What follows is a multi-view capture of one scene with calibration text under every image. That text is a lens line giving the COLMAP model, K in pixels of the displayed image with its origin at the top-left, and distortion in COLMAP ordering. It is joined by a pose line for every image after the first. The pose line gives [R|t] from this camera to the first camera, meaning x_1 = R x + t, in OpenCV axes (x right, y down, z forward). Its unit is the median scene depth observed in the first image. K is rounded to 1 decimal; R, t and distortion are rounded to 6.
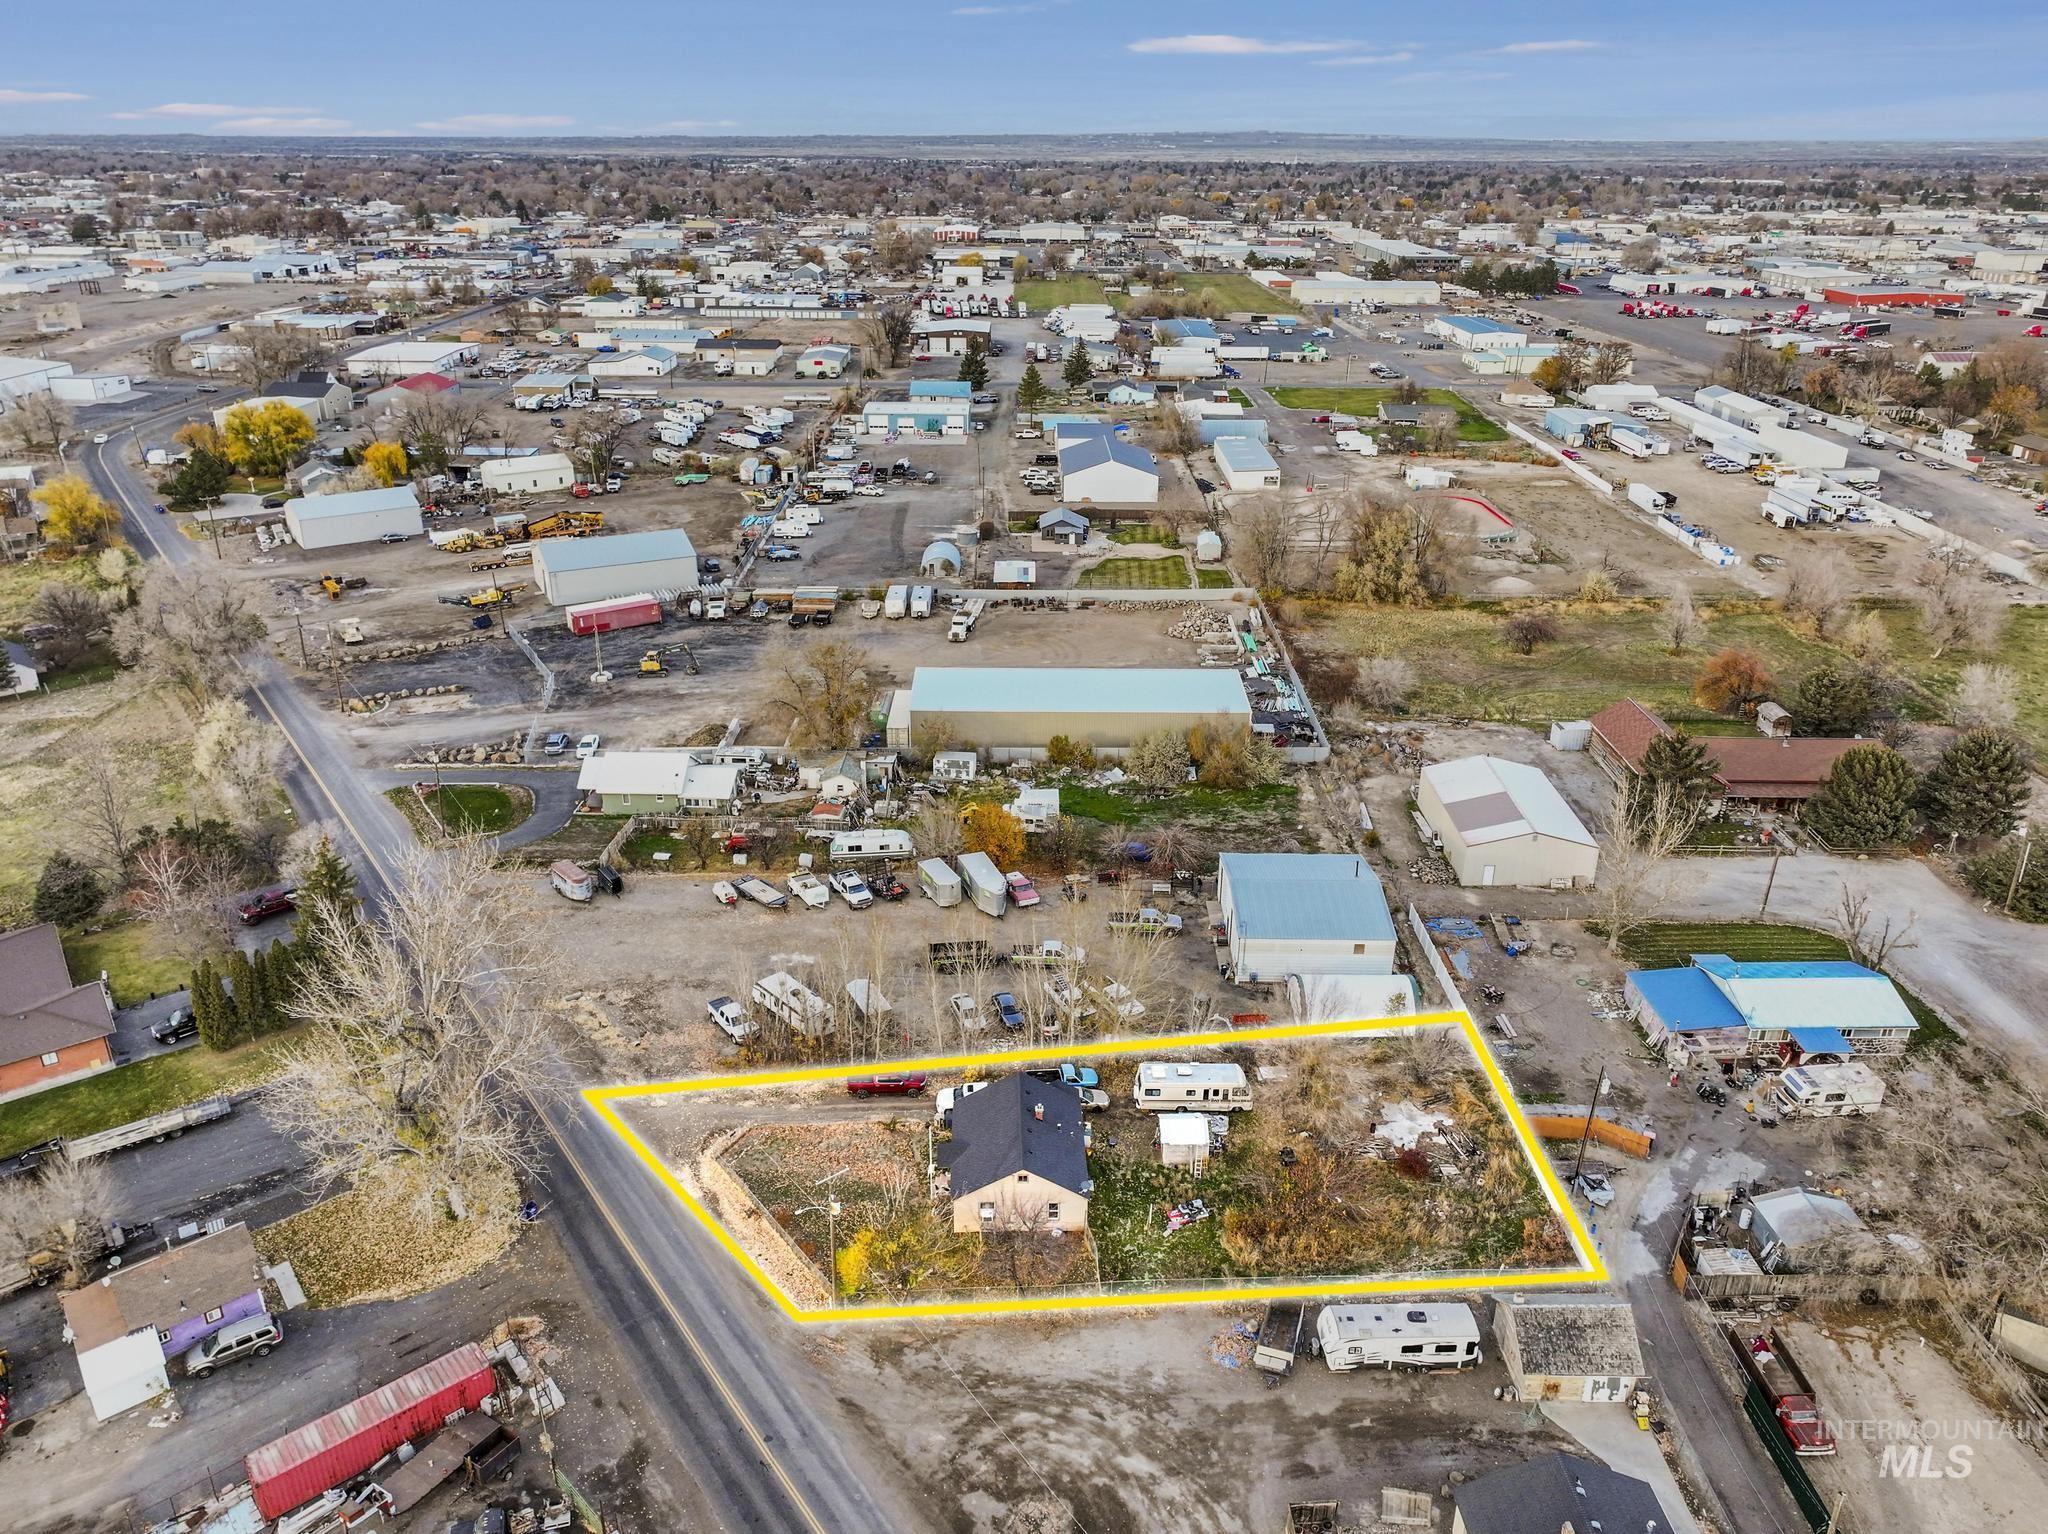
lens RADIAL K [[1449.7, 0, 1024.0], [0, 1449.7, 767.0], [0, 0, 1]] dist [-0.001102, 0.018292]
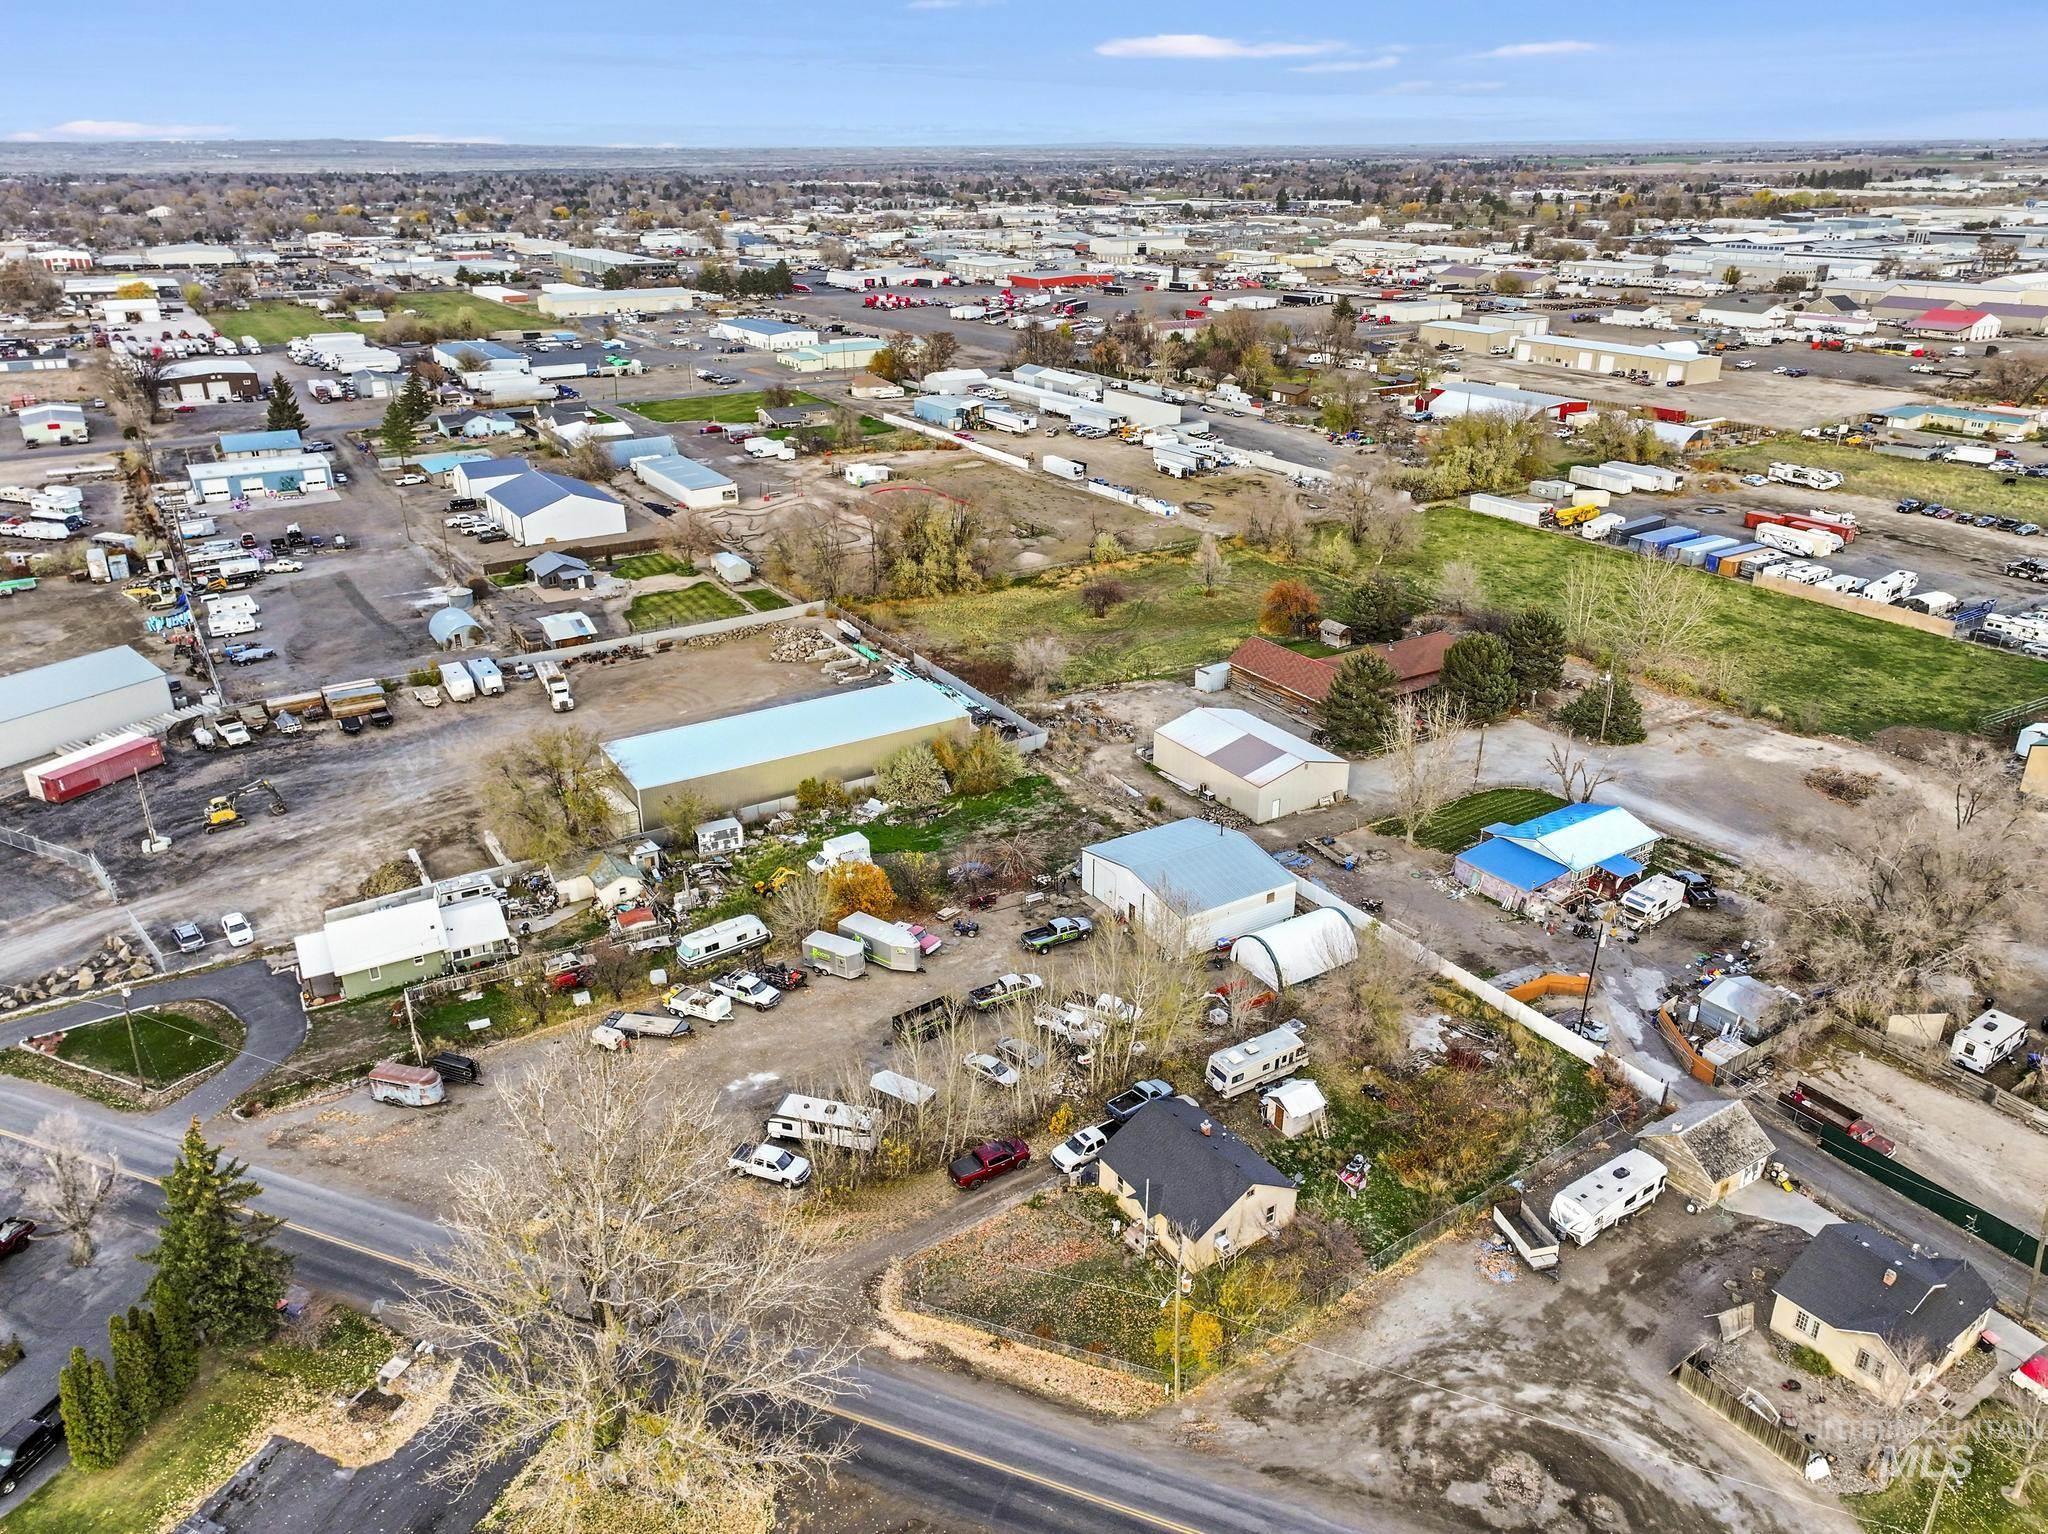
lens RADIAL K [[1431.7, 0, 1030.9], [0, 1431.7, 783.1], [0, 0, 1]] dist [0.002158, 0.009518]
pose [[0.844274, -0.224763, 0.486500, -0.238291], [0.220175, 0.973123, 0.067489, -0.038929], [-0.488593, 0.050137, 0.871070, 0.090910]]
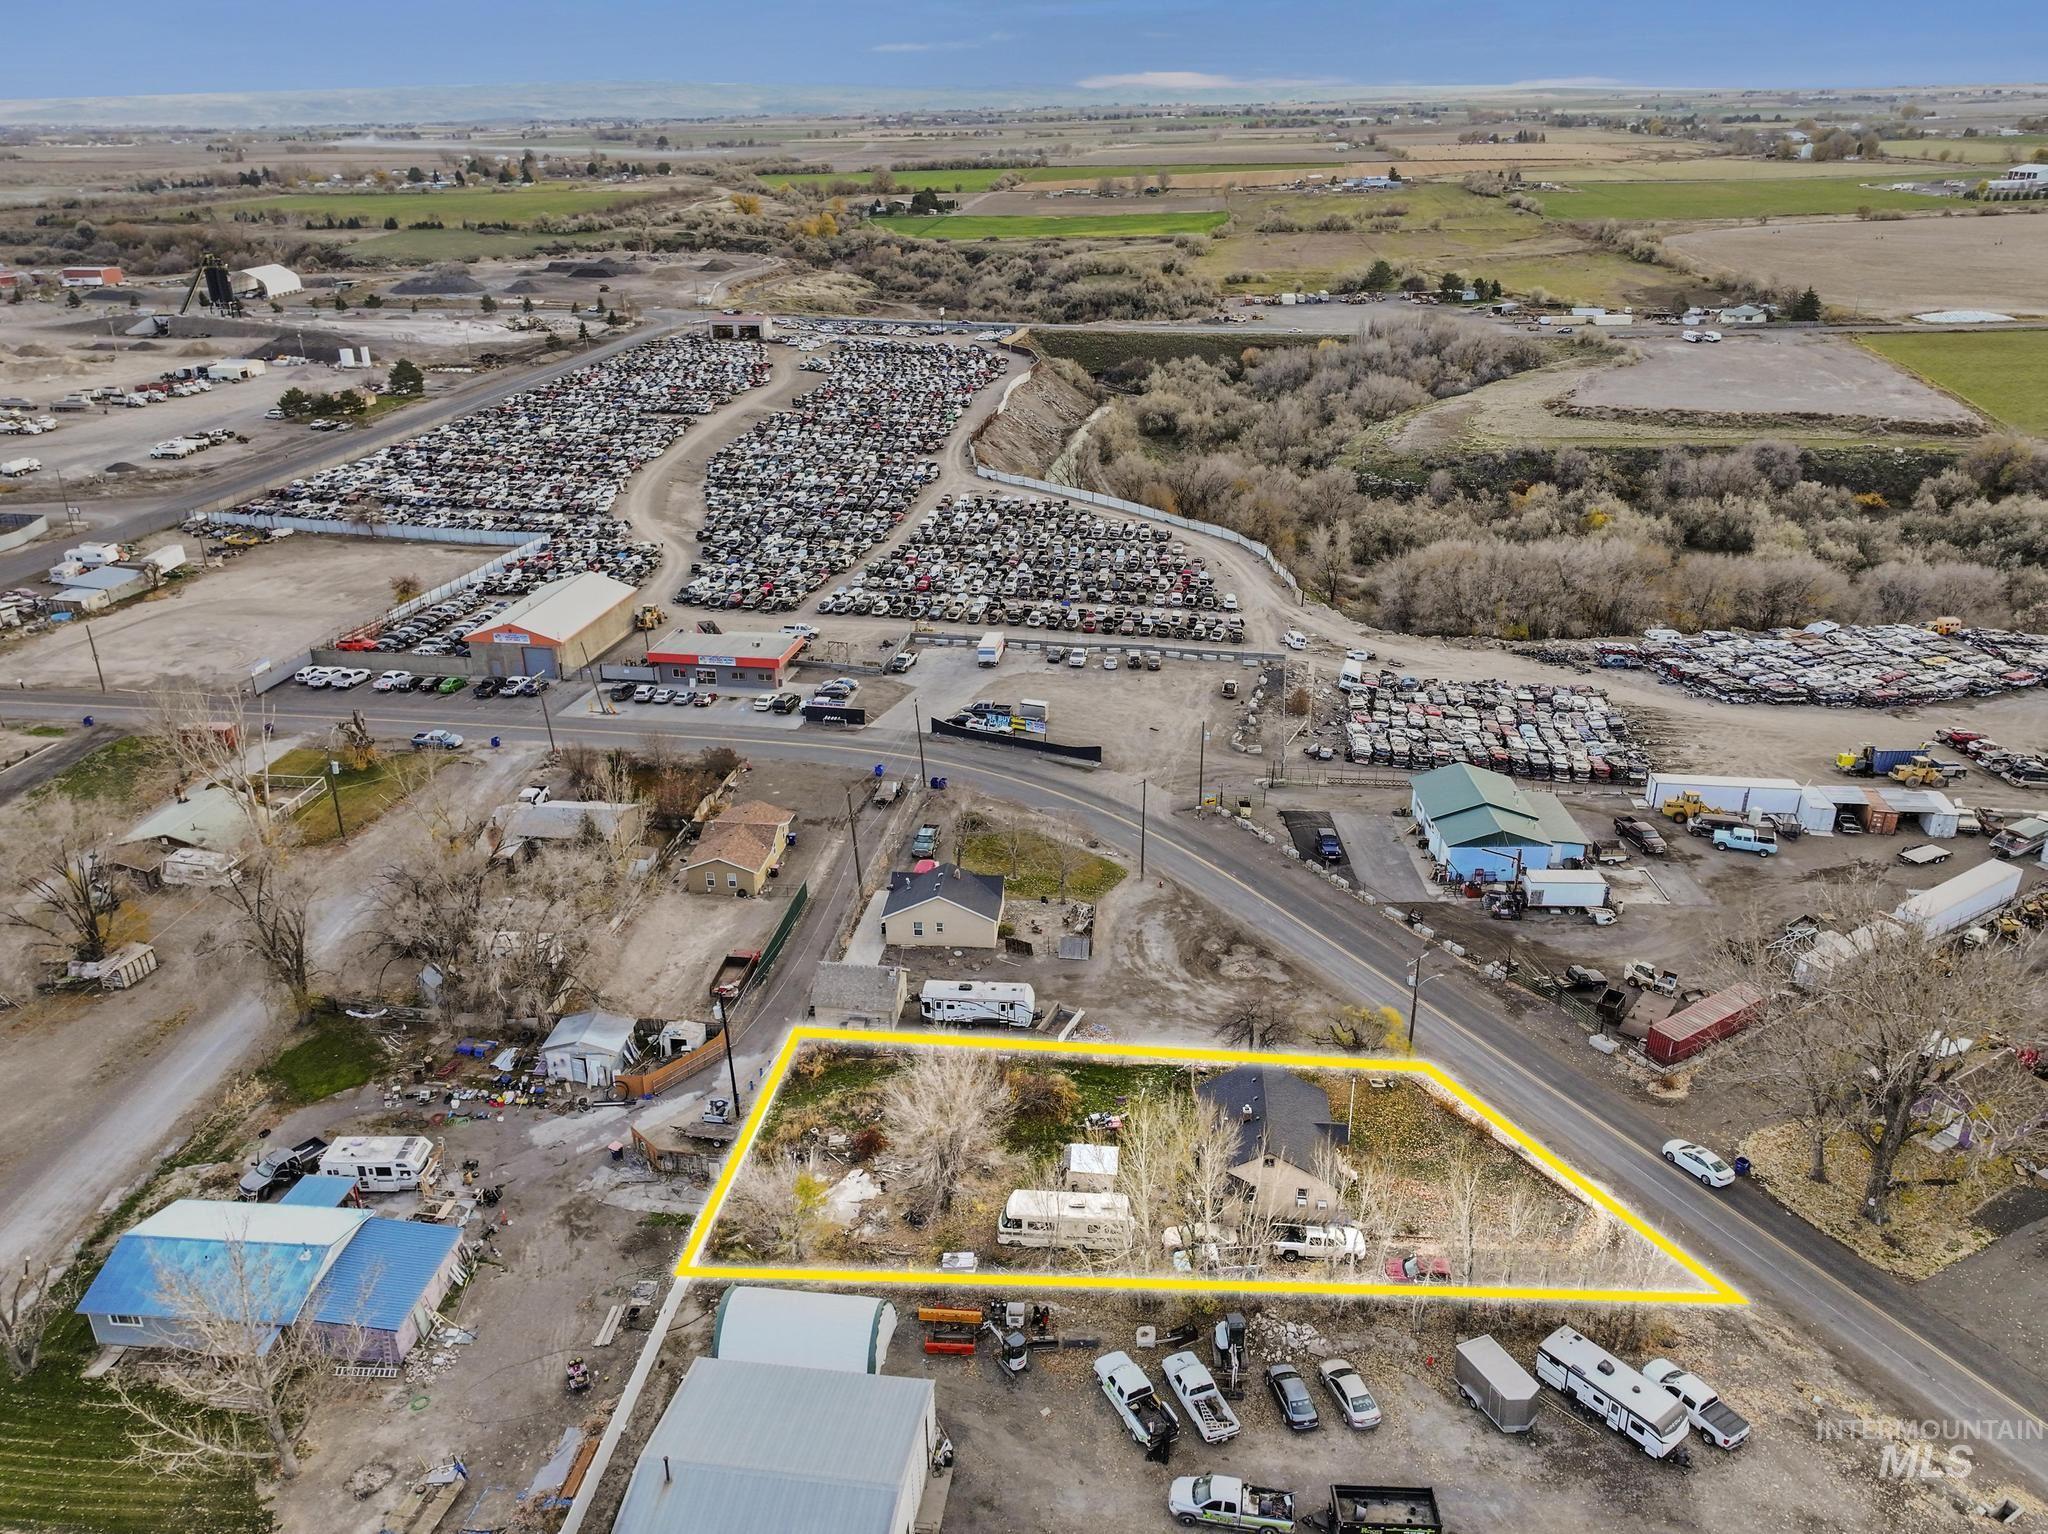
lens RADIAL K [[1449.7, 0, 1024.0], [0, 1449.7, 767.0], [0, 0, 1]] dist [-0.001102, 0.018292]
pose [[-0.992670, -0.045158, 0.112101, 0.028494], [0.051629, 0.680215, 0.731193, -0.306914], [-0.109272, 0.731621, -0.672897, 0.703492]]
